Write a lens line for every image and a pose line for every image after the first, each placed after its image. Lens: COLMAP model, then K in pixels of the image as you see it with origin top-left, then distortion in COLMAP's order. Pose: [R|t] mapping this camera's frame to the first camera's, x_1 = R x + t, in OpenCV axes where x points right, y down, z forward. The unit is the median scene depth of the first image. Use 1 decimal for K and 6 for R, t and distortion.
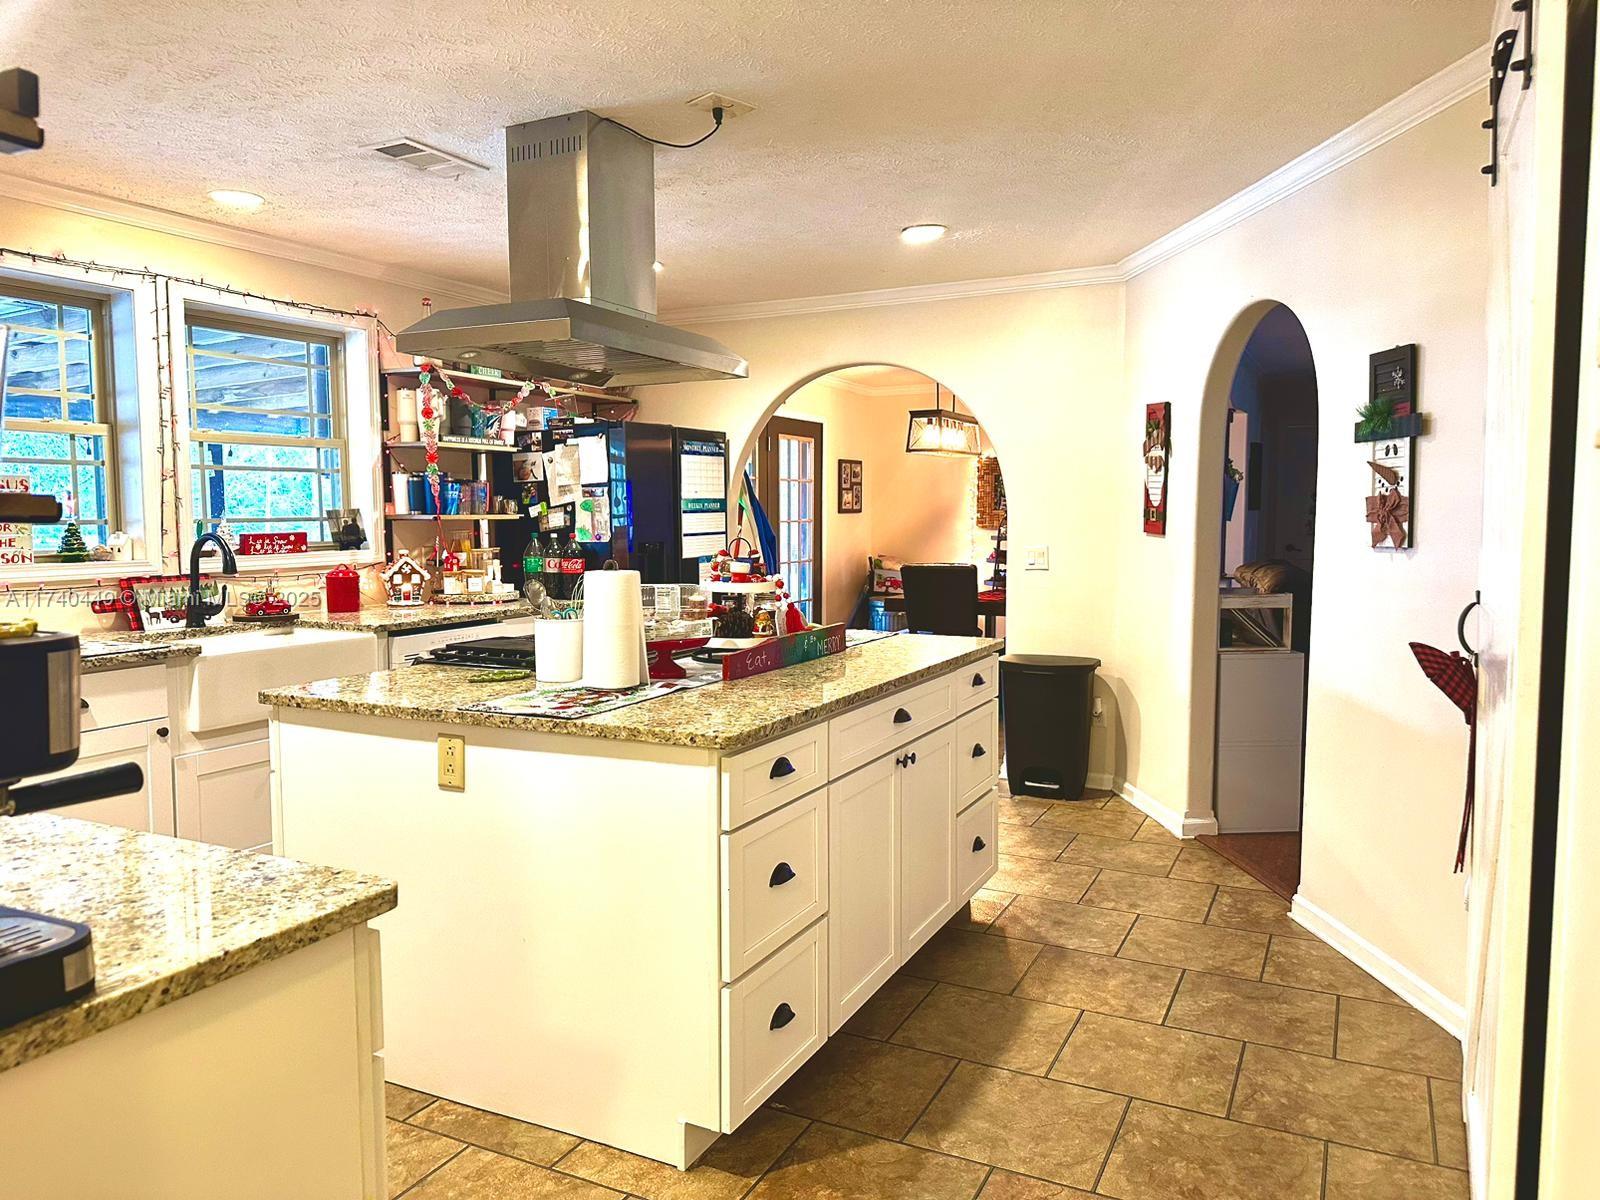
lens RADIAL K [[1126.3, 0, 800.0], [0, 1126.3, 600.0], [0, 0, 1]] dist [0.001048, -0.000783]
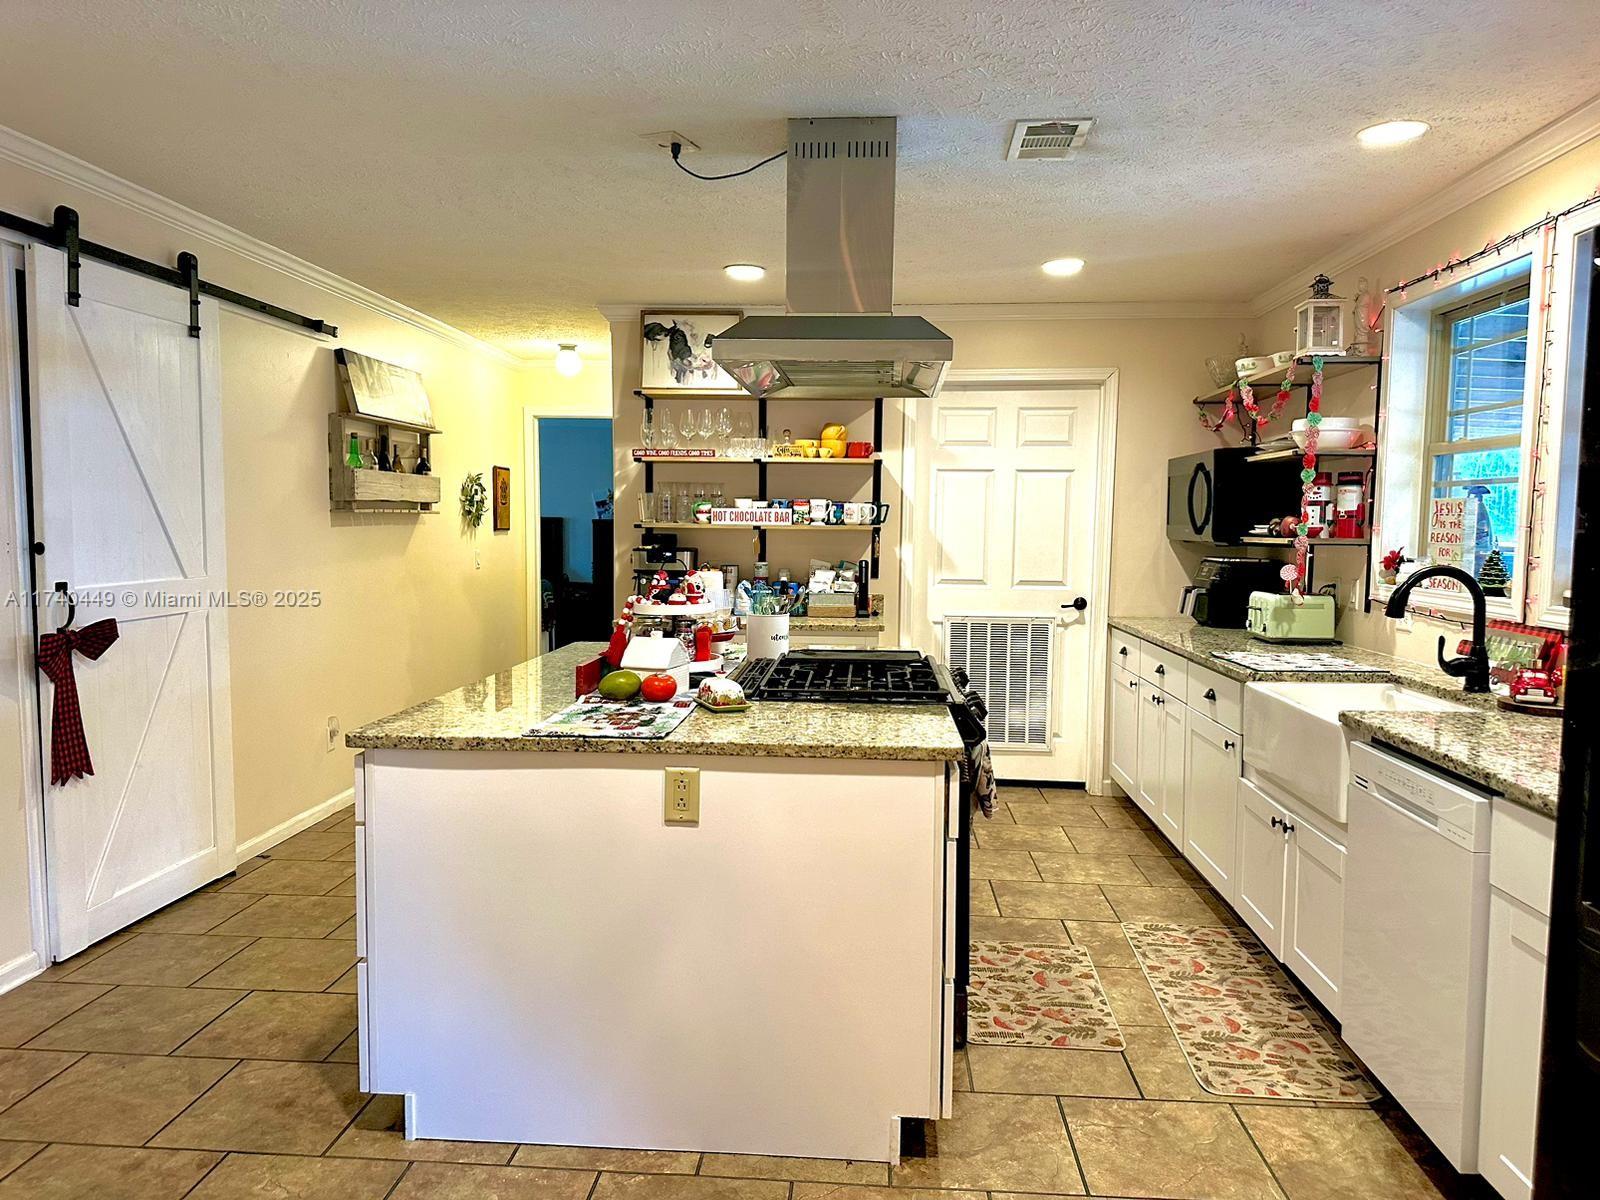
lens RADIAL K [[1126.3, 0, 800.0], [0, 1126.3, 600.0], [0, 0, 1]] dist [0.001048, -0.000783]
pose [[-0.920501, 0.024206, -0.389990, 0.226806], [-0.037238, 0.988102, 0.149221, -0.171305], [0.388962, 0.151881, -0.908648, 1.961675]]
